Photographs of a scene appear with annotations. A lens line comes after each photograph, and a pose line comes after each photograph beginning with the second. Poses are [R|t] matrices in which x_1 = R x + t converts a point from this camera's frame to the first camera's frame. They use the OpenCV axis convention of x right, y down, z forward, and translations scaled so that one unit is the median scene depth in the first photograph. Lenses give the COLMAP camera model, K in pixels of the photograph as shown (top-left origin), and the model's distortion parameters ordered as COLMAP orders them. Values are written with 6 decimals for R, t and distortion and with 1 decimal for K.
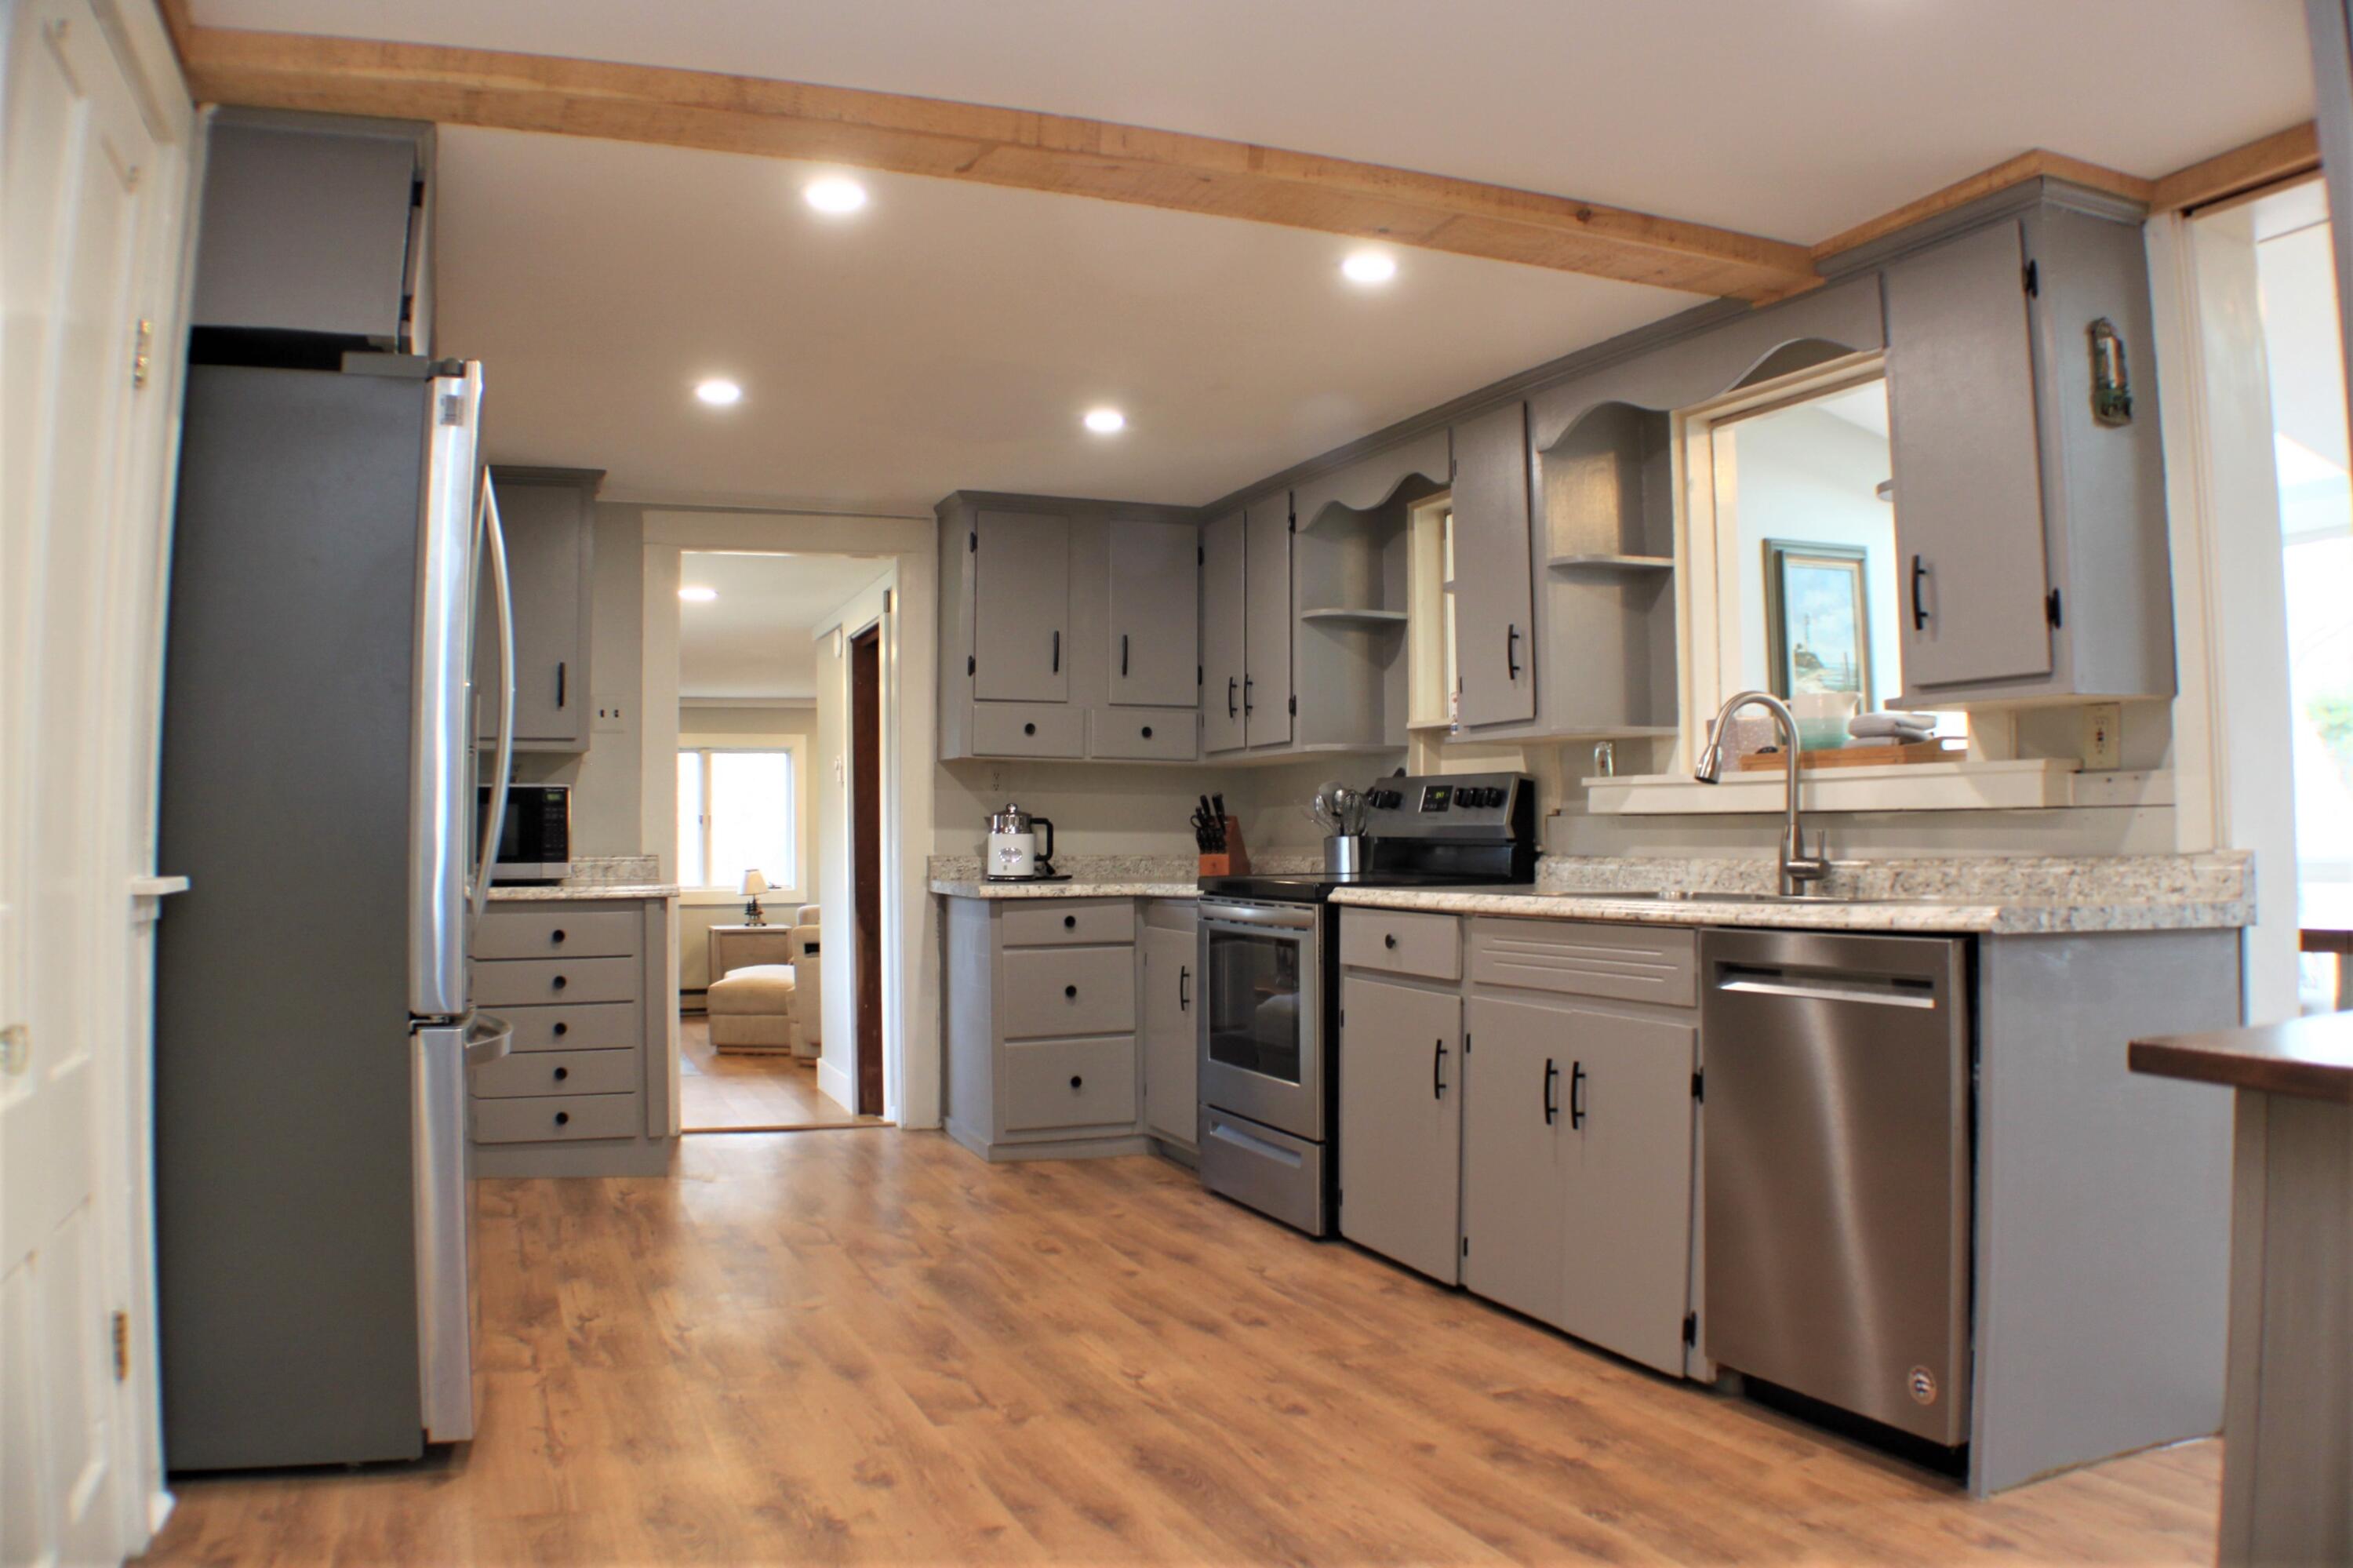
lens RADIAL K [[1754.2, 0, 1175.5], [0, 1754.2, 757.8], [0, 0, 1]] dist [-0.222242, 0.071086]
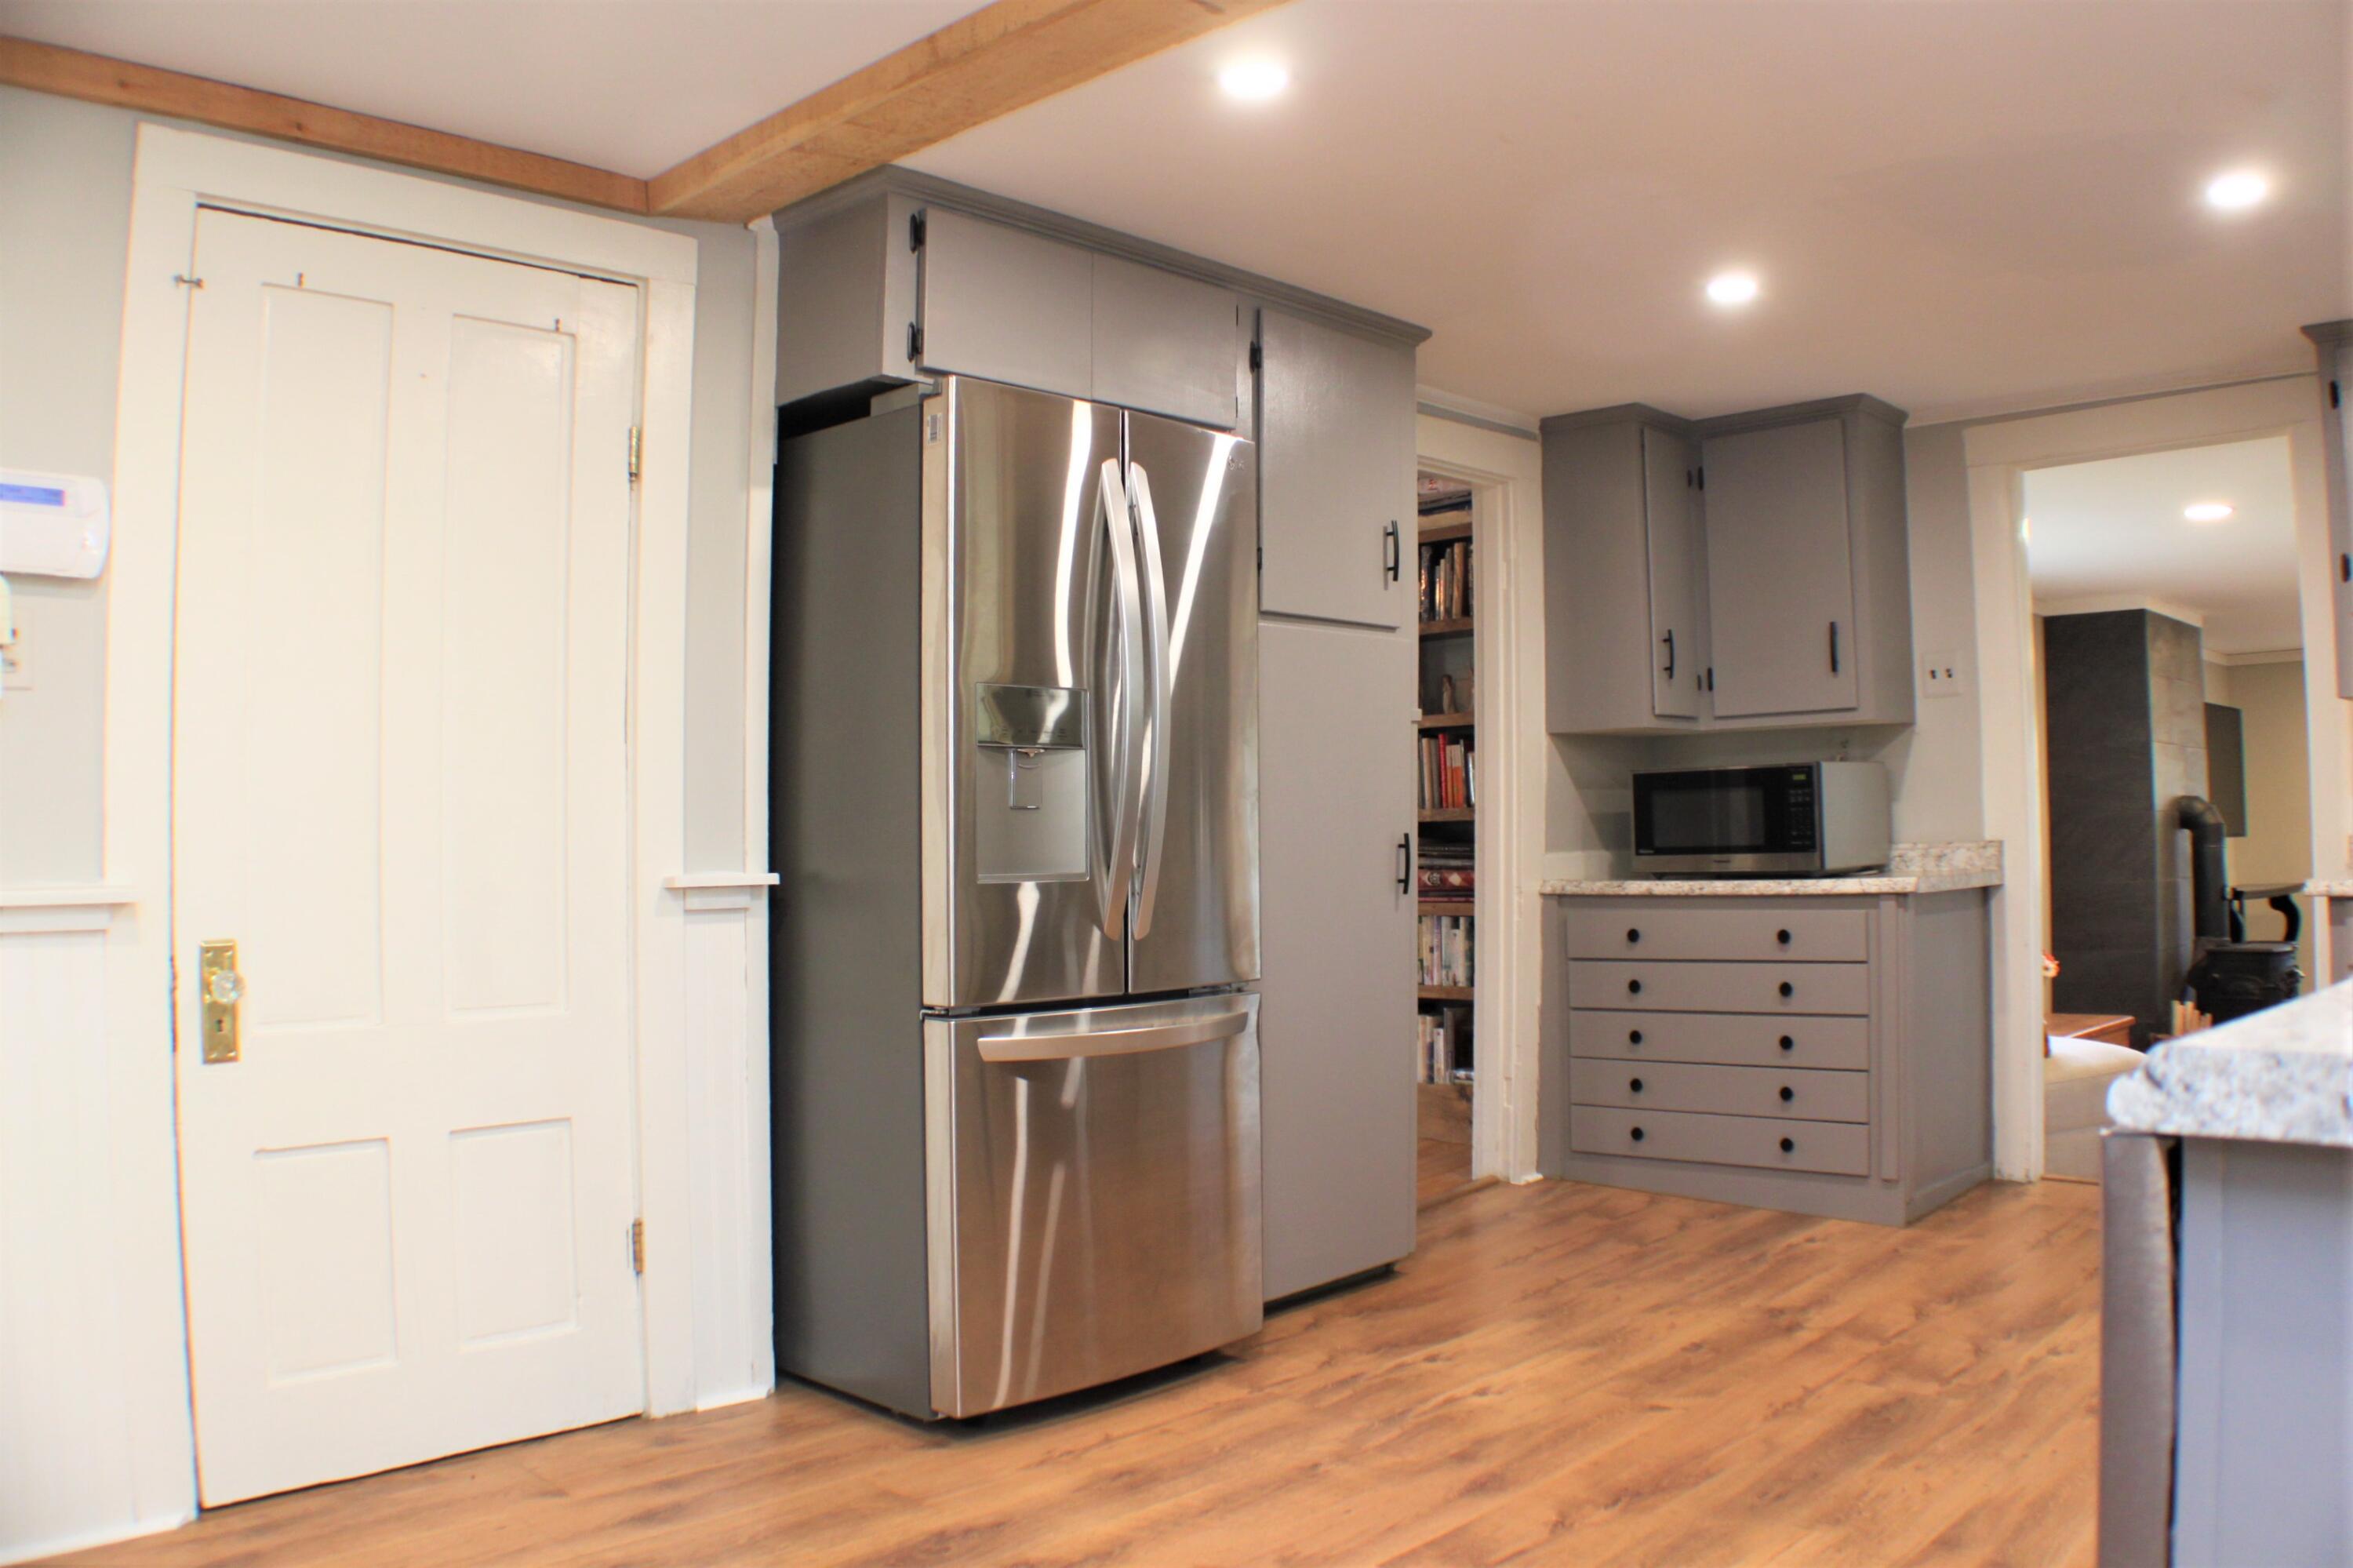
lens RADIAL K [[1806.6, 0, 1178.8], [0, 1806.6, 748.7], [0, 0, 1]] dist [-0.231269, 0.092098]
pose [[0.416772, -0.040460, -0.908110, 0.664833], [0.050447, 0.998499, -0.021334, 0.024076], [0.907610, -0.036920, 0.418187, 0.692503]]
